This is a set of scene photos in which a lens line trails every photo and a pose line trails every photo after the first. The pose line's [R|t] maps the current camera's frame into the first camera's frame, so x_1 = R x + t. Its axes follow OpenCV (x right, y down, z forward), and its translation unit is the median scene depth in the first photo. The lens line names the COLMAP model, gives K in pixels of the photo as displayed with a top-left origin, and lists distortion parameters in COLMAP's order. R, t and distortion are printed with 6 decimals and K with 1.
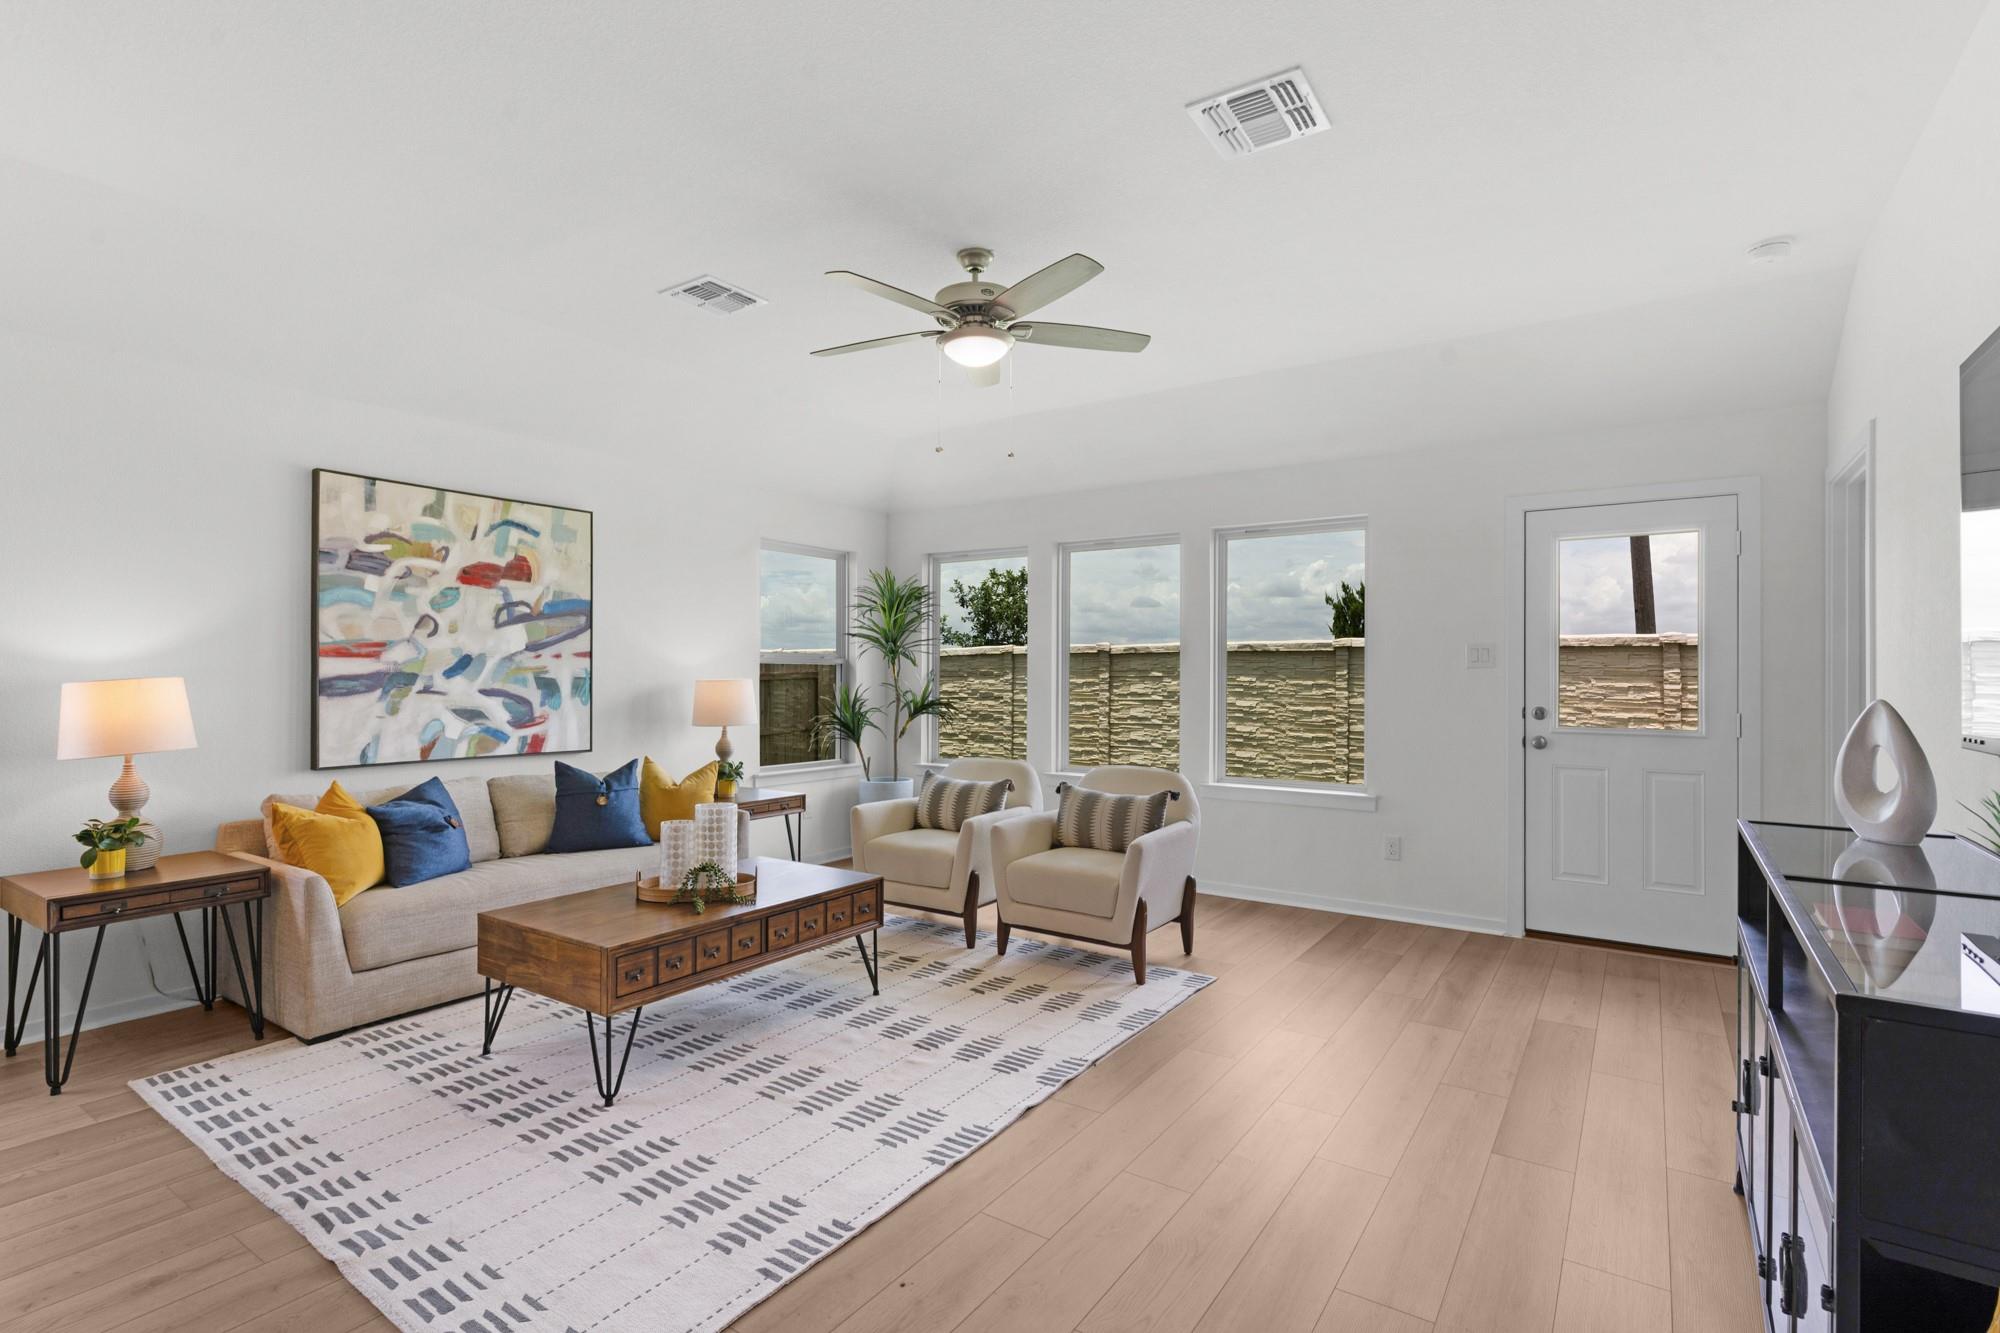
lens RADIAL K [[963.7, 0, 1003.6], [0, 963.7, 670.4], [0, 0, 1]] dist [0.002070, -0.000470]
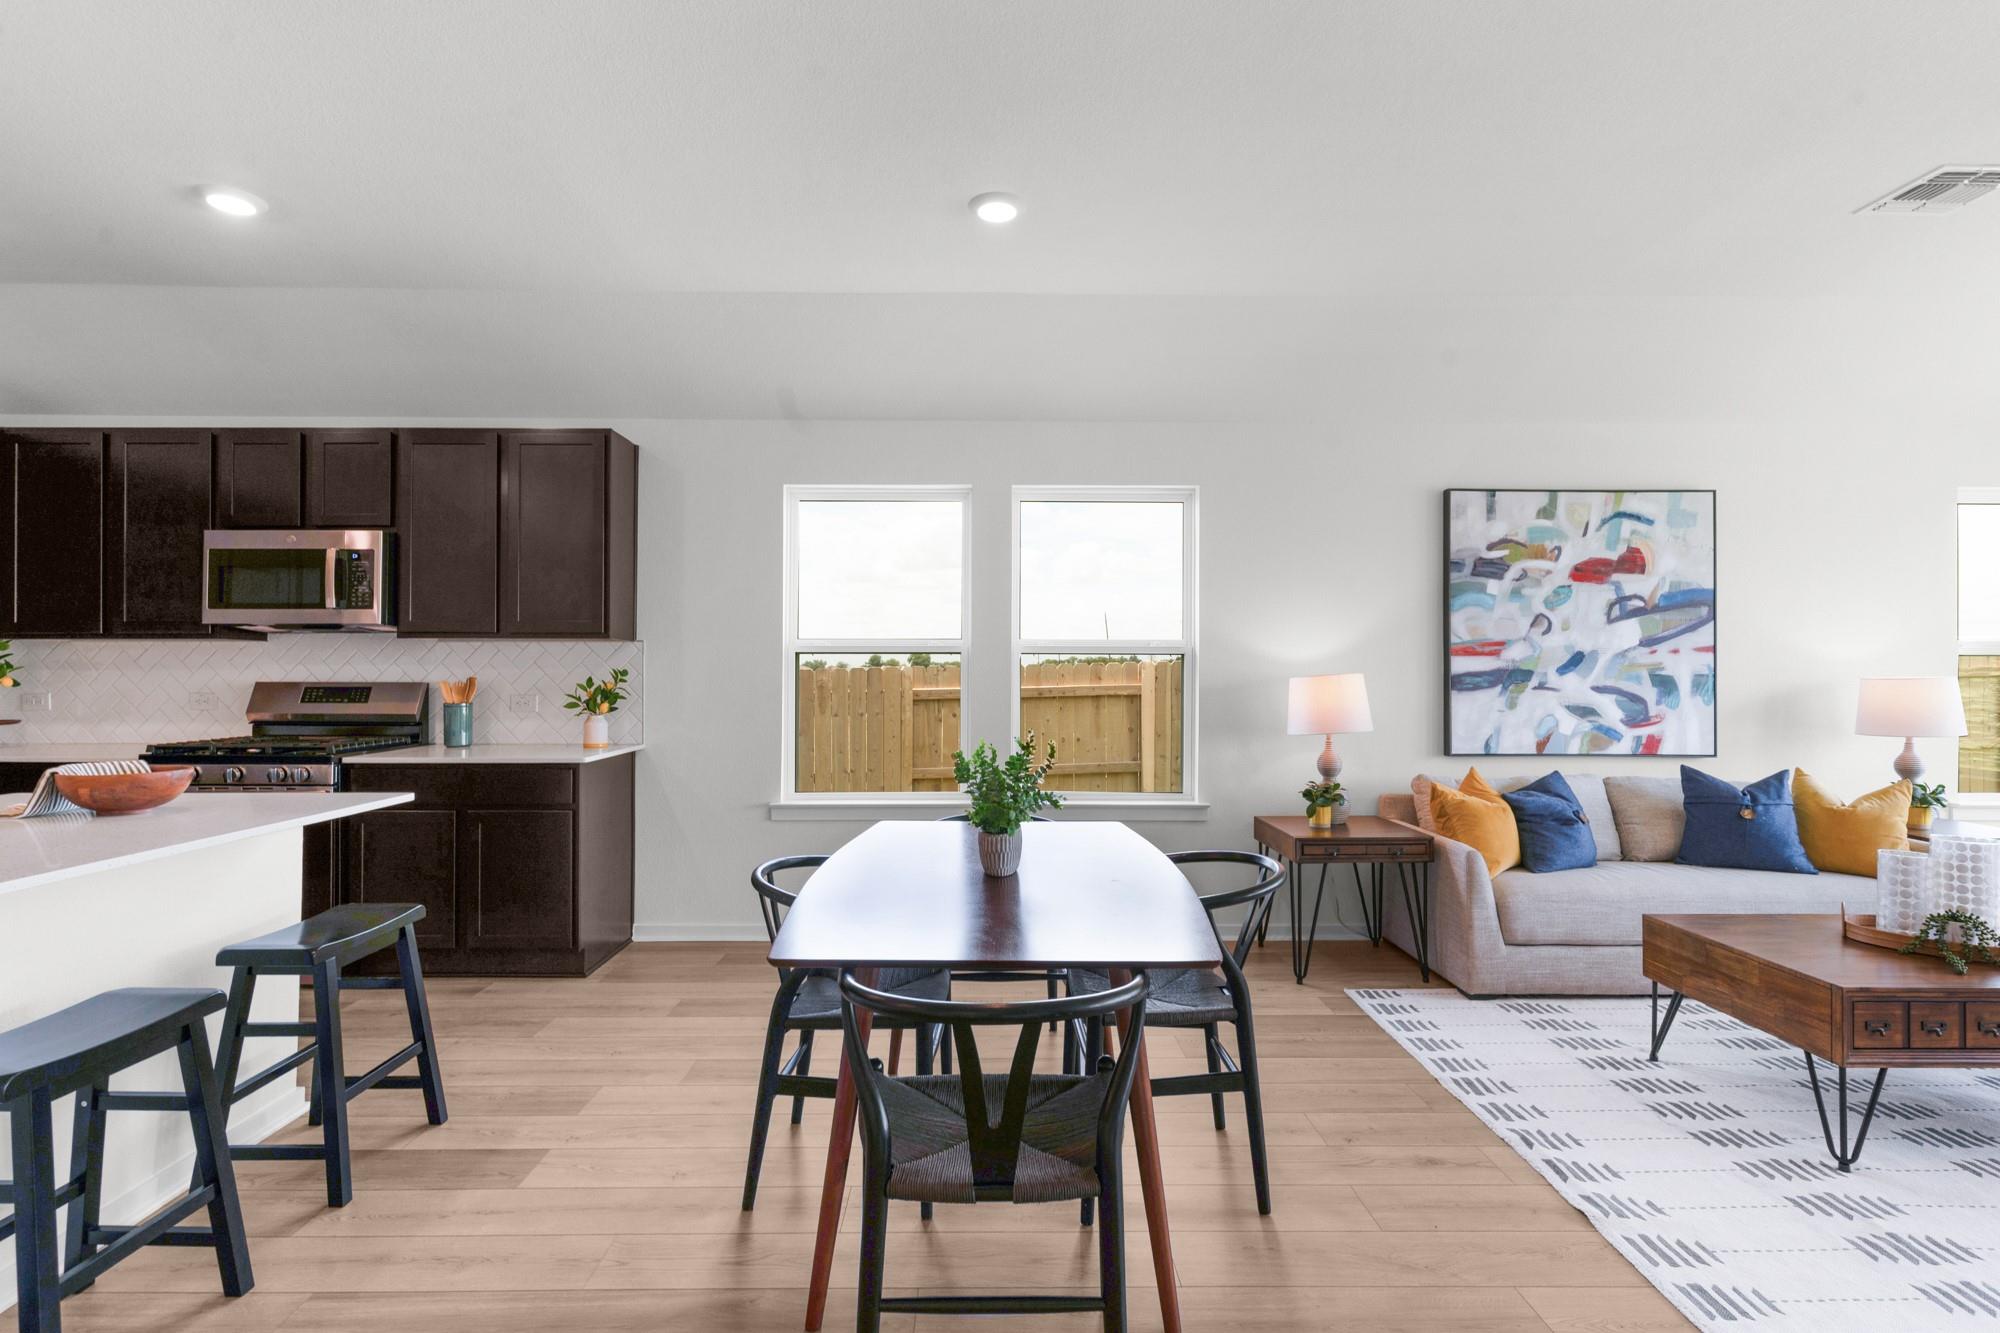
lens RADIAL K [[963.7, 0, 1003.6], [0, 963.7, 664.8], [0, 0, 1]] dist [0.002070, -0.000470]
pose [[0.560220, -0.005972, -0.828322, -0.088123], [0.003843, 0.999982, -0.004610, -0.000200], [0.828335, -0.000601, 0.560233, -0.083561]]
